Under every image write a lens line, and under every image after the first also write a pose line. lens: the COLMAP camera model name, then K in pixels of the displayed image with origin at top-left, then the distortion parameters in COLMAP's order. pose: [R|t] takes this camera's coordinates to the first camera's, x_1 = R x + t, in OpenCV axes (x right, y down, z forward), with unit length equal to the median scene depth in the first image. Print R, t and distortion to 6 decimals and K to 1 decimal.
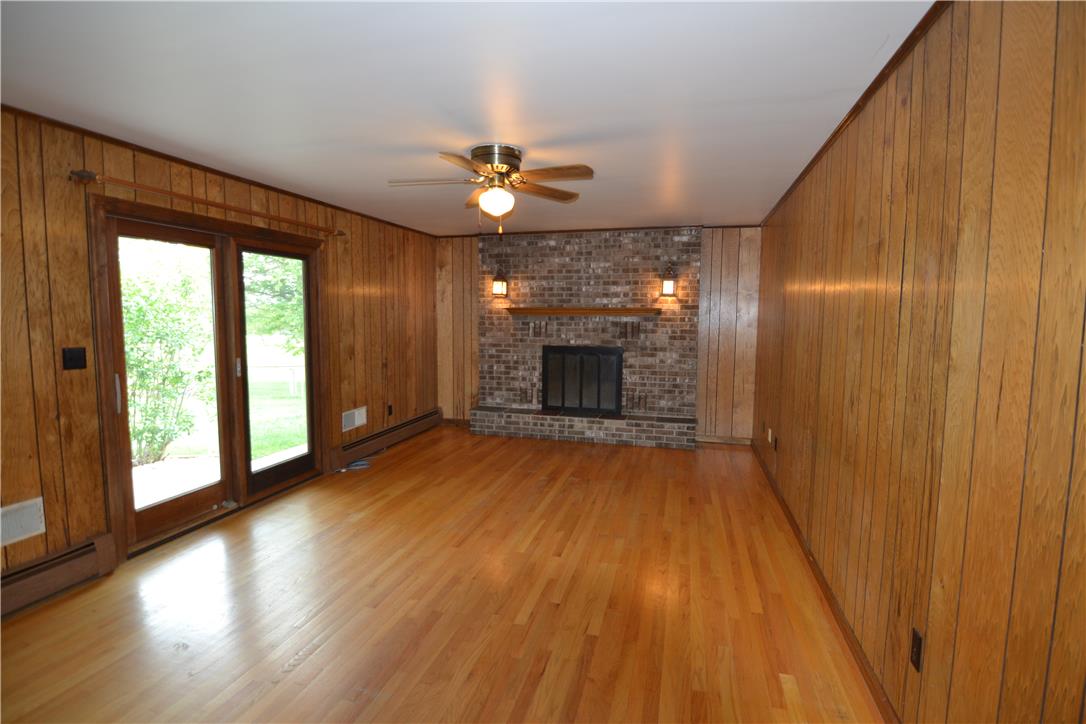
lens RADIAL K [[532.0, 0, 535.2], [0, 532.0, 364.1], [0, 0, 1]] dist [-0.017997, -0.002725]
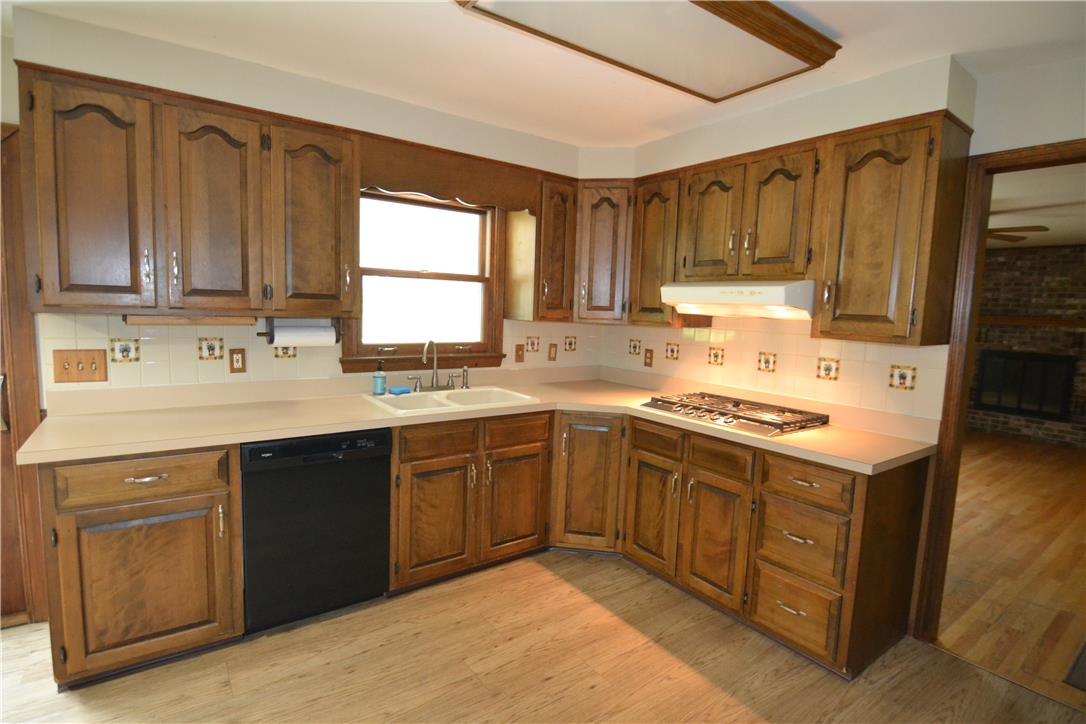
lens RADIAL K [[532.0, 0, 543.5], [0, 532.0, 359.9], [0, 0, 1]] dist [-0.017997, -0.002725]
pose [[0.784794, 0.084303, -0.613997, -0.030436], [-0.088381, 0.995803, 0.023759, 0.044555], [0.613423, 0.035620, 0.788951, -0.467051]]
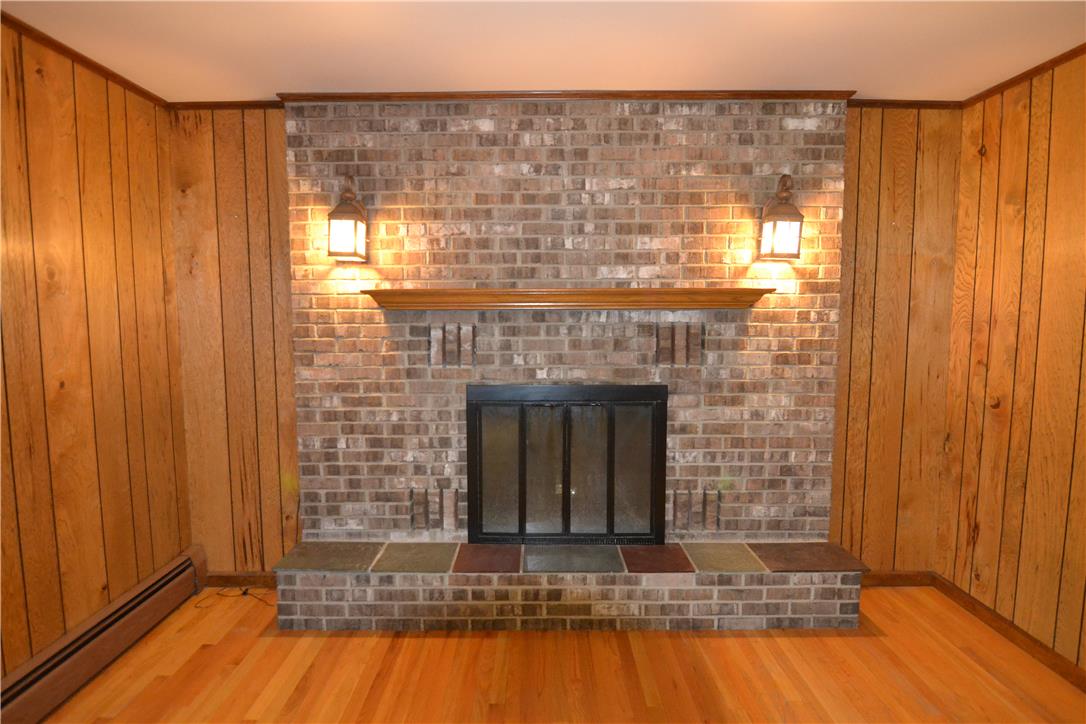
lens RADIAL K [[574.8, 0, 540.3], [0, 574.8, 361.6], [0, 0, 1]] dist [-0.012268, -0.000631]
pose [[0.961896, -0.032856, 0.271434, -0.050592], [0.033660, 0.999432, 0.001696, -0.053229], [-0.271335, 0.007505, 0.962456, 0.590008]]
